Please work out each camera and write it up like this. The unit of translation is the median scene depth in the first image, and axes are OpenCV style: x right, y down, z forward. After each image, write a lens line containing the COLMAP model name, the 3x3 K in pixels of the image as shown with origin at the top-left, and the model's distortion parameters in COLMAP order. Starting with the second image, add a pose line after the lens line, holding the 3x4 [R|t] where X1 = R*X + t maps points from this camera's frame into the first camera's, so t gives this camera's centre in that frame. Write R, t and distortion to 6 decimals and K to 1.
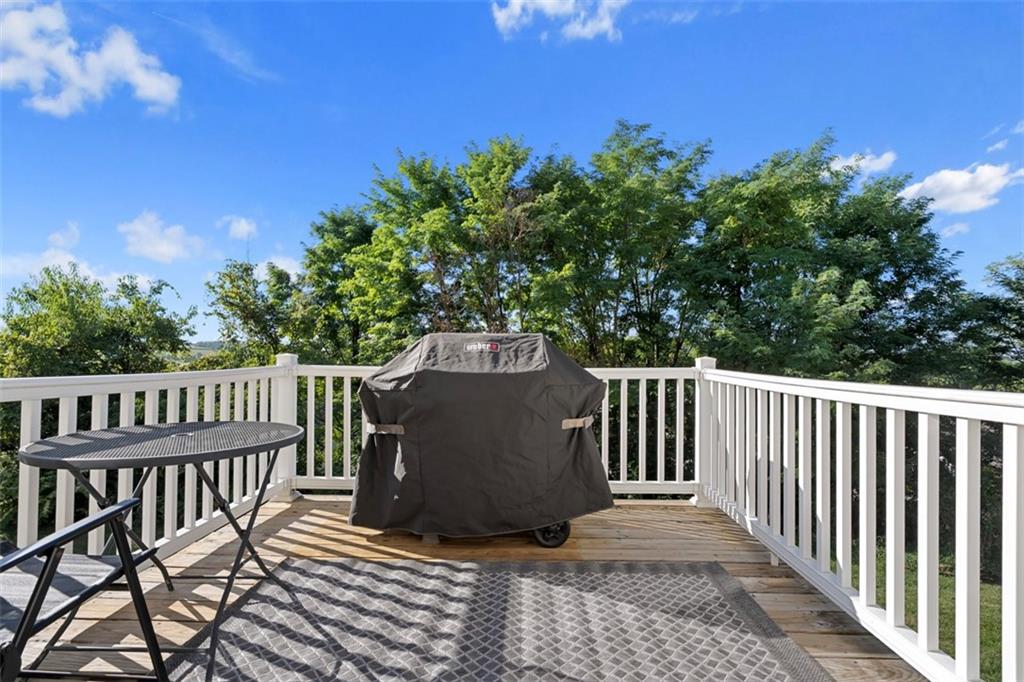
lens RADIAL K [[464.7, 0, 507.5], [0, 464.7, 350.4], [0, 0, 1]] dist [-0.012522, 0.003504]
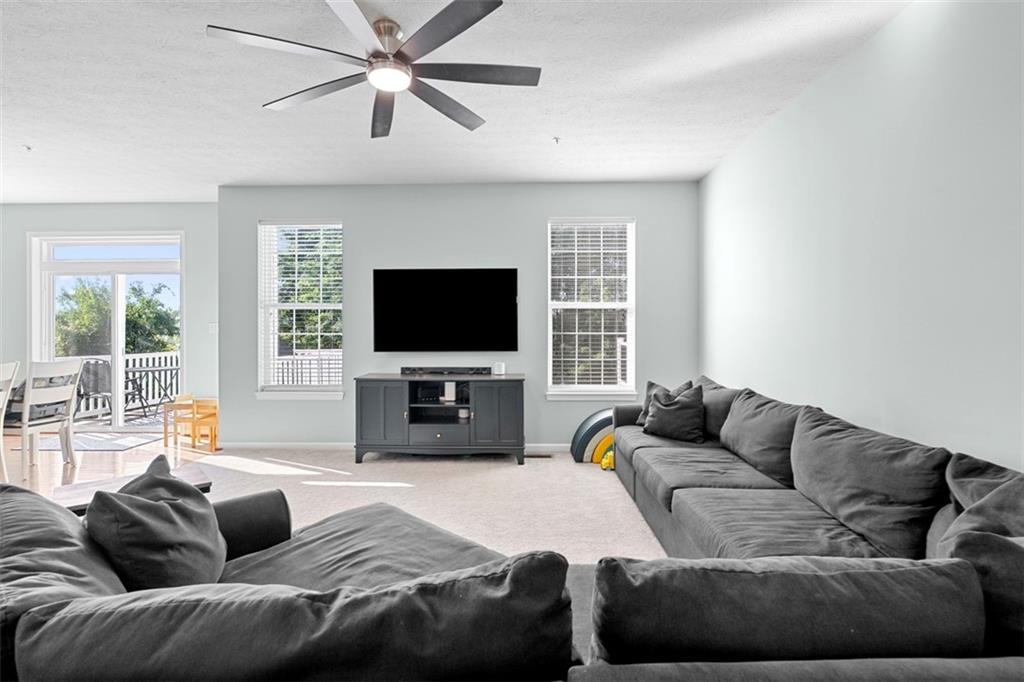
lens RADIAL K [[464.7, 0, 510.4], [0, 464.7, 331.2], [0, 0, 1]] dist [-0.012522, 0.003504]
pose [[0.999940, -0.006292, -0.008954, 0.285268], [0.006408, 0.999896, 0.012947, -0.020541], [0.008872, -0.013004, 0.999876, -0.345471]]
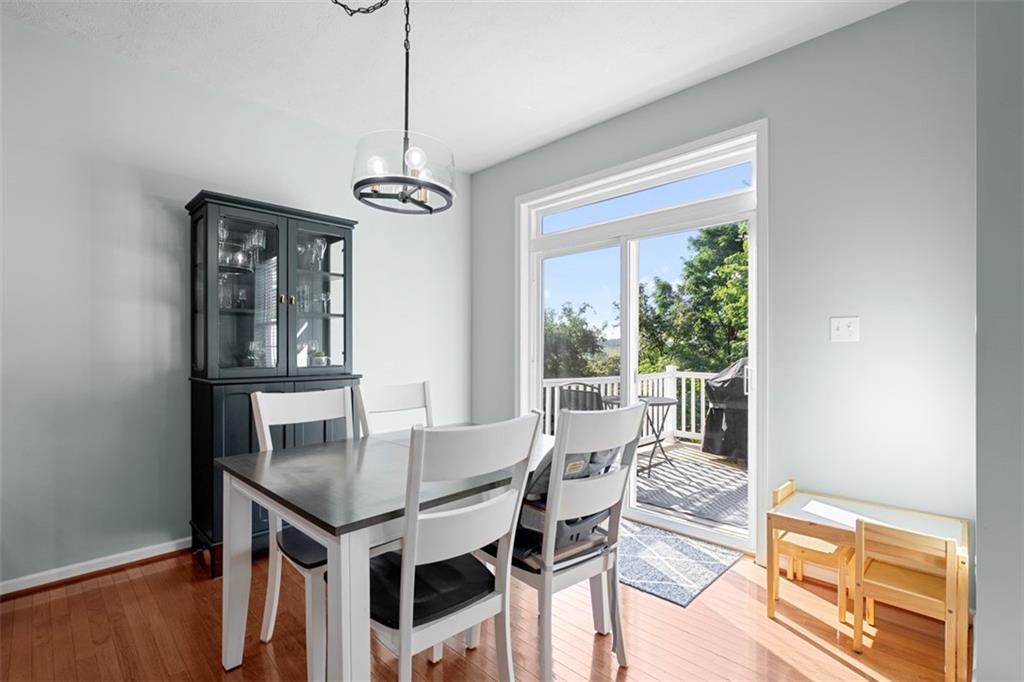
lens RADIAL K [[464.7, 0, 517.6], [0, 464.7, 351.3], [0, 0, 1]] dist [-0.012522, 0.003504]
pose [[0.723463, -0.007112, -0.690327, 0.081450], [0.015912, 0.999853, 0.006375, -0.015482], [0.690180, -0.015596, 0.723470, -0.172612]]
